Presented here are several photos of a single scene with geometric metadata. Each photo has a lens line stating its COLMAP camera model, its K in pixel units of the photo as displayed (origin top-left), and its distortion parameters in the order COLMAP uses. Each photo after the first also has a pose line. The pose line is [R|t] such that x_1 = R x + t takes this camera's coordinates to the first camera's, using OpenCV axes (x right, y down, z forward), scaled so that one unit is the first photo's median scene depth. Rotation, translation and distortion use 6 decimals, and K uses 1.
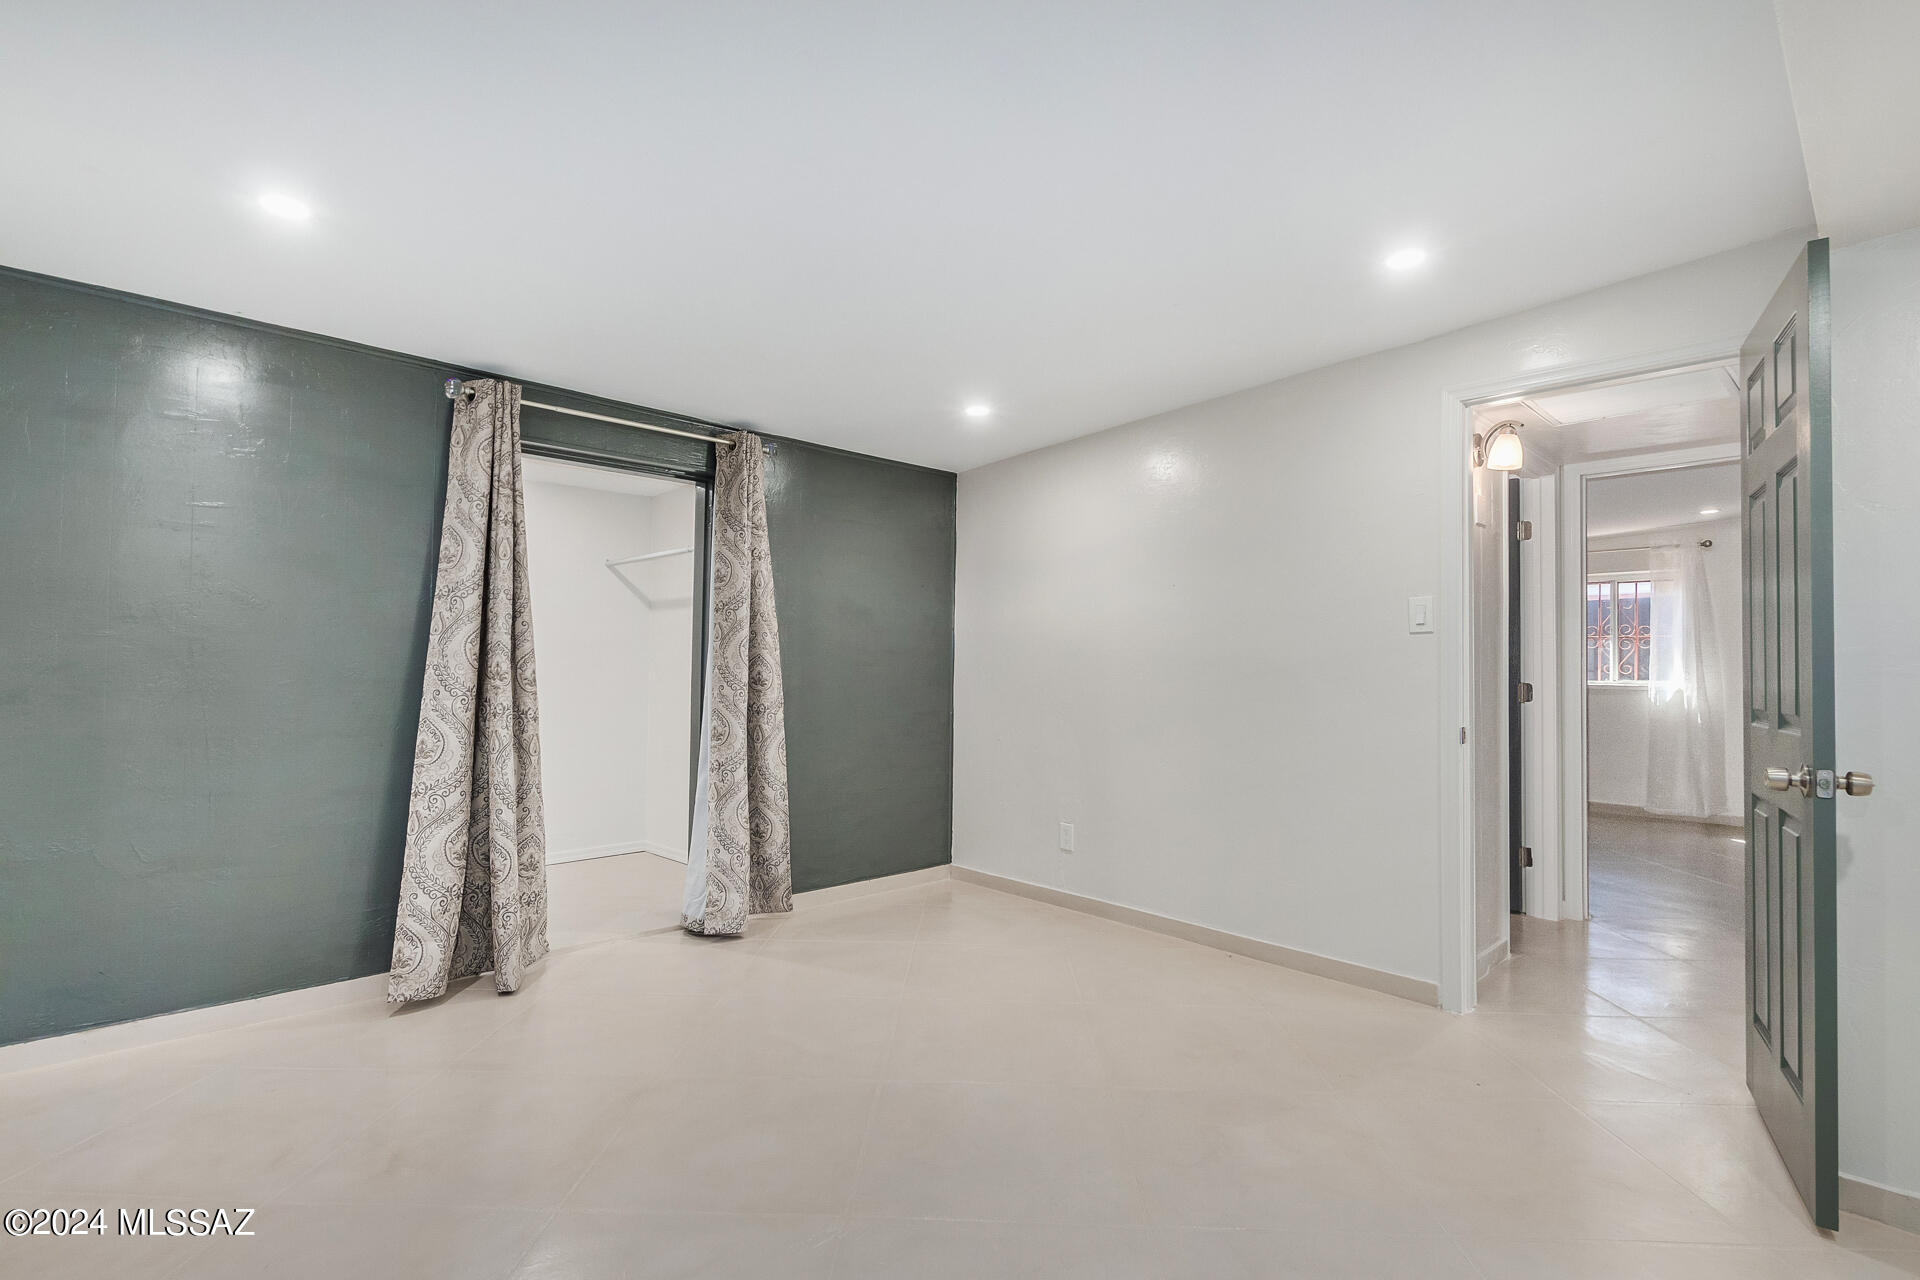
lens RADIAL K [[886.8, 0, 971.8], [0, 886.8, 651.4], [0, 0, 1]] dist [0.000828, 0.000033]
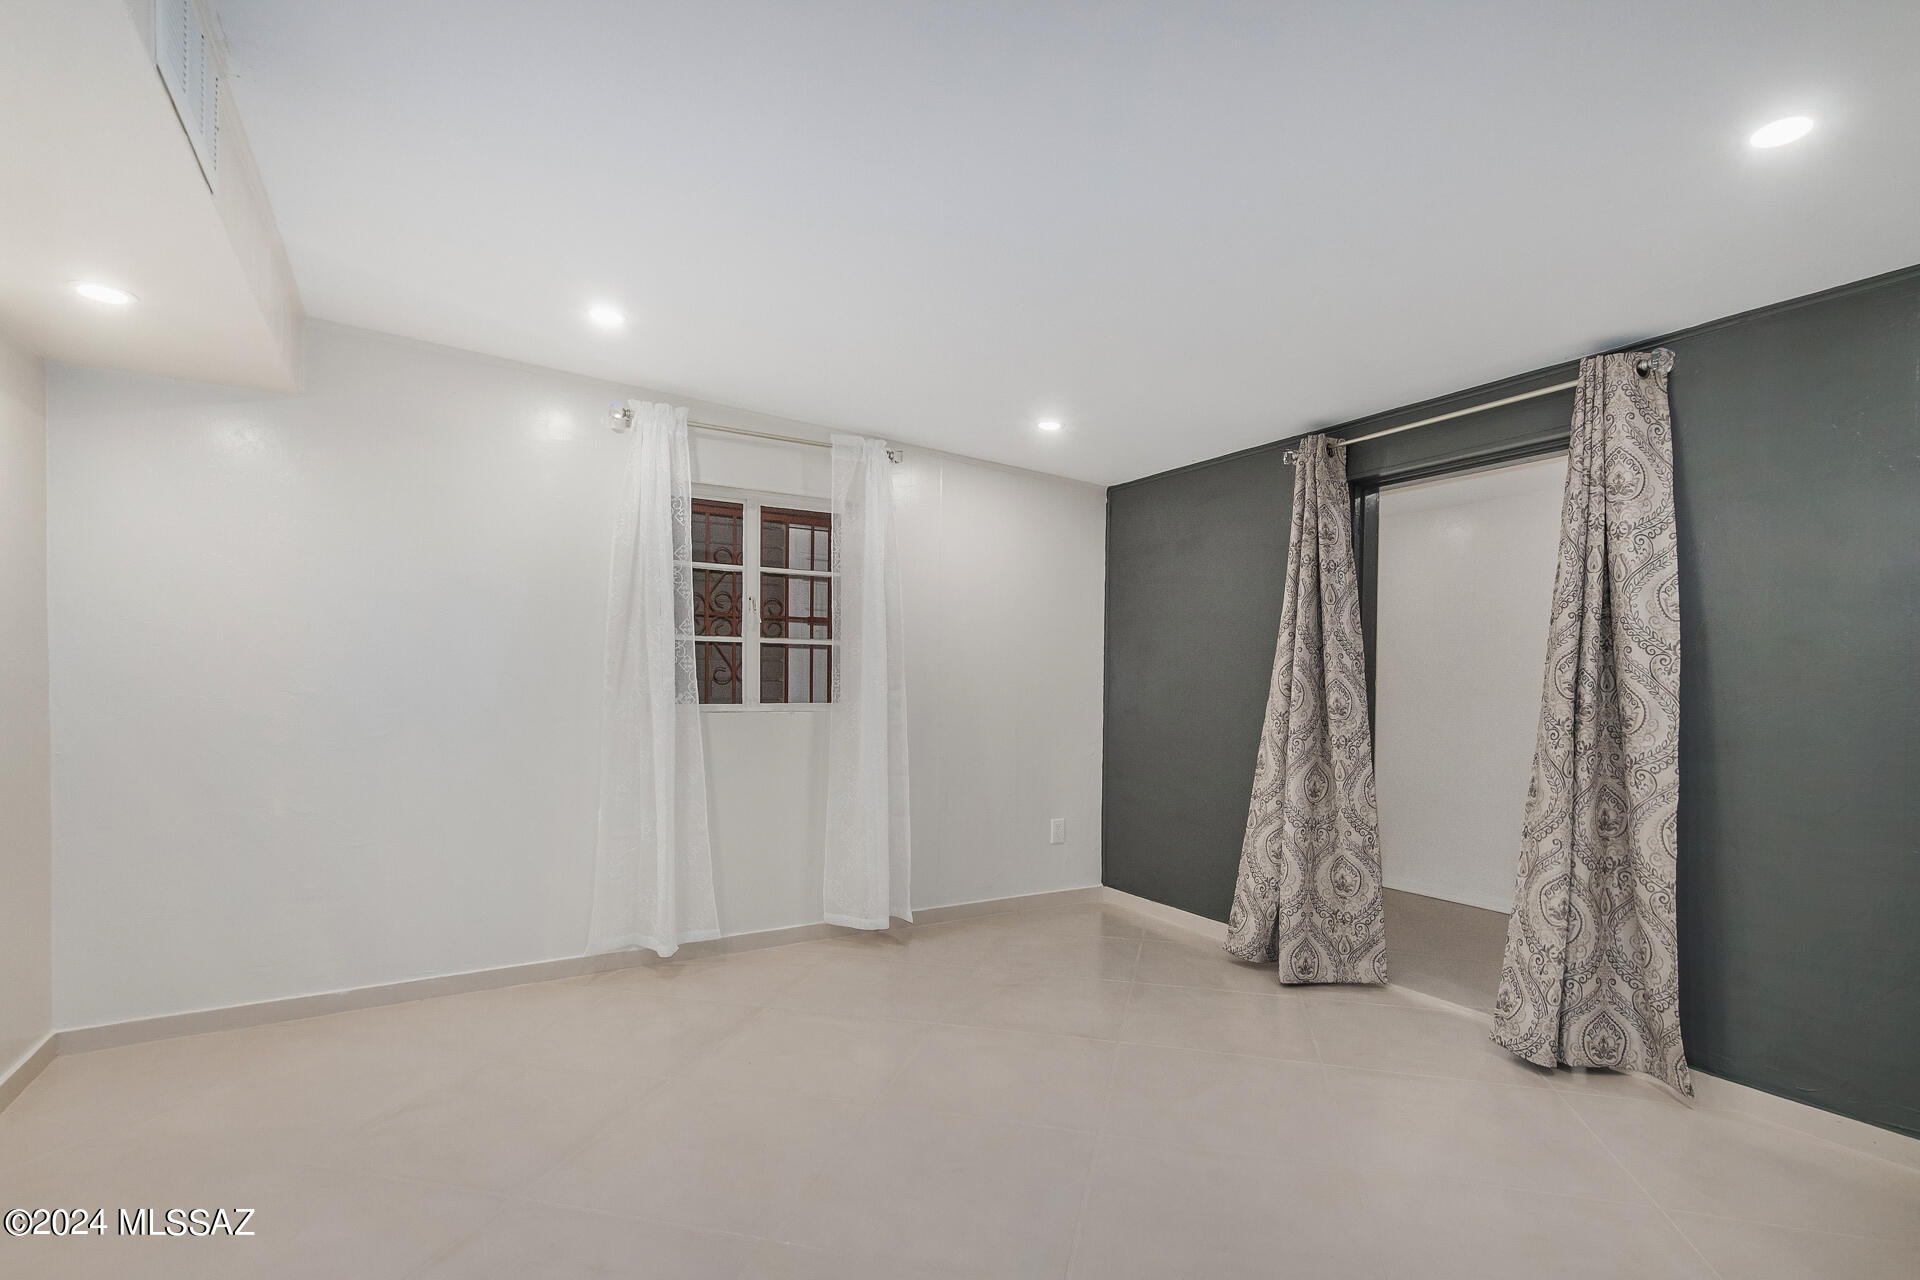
lens RADIAL K [[889.8, 0, 954.0], [0, 889.8, 685.7], [0, 0, 1]] dist [0.000094, -0.000739]
pose [[-0.227483, -0.001875, -0.973780, 0.590550], [0.015997, 0.999856, -0.005662, 0.004011], [0.973651, -0.016866, -0.227421, 0.746178]]
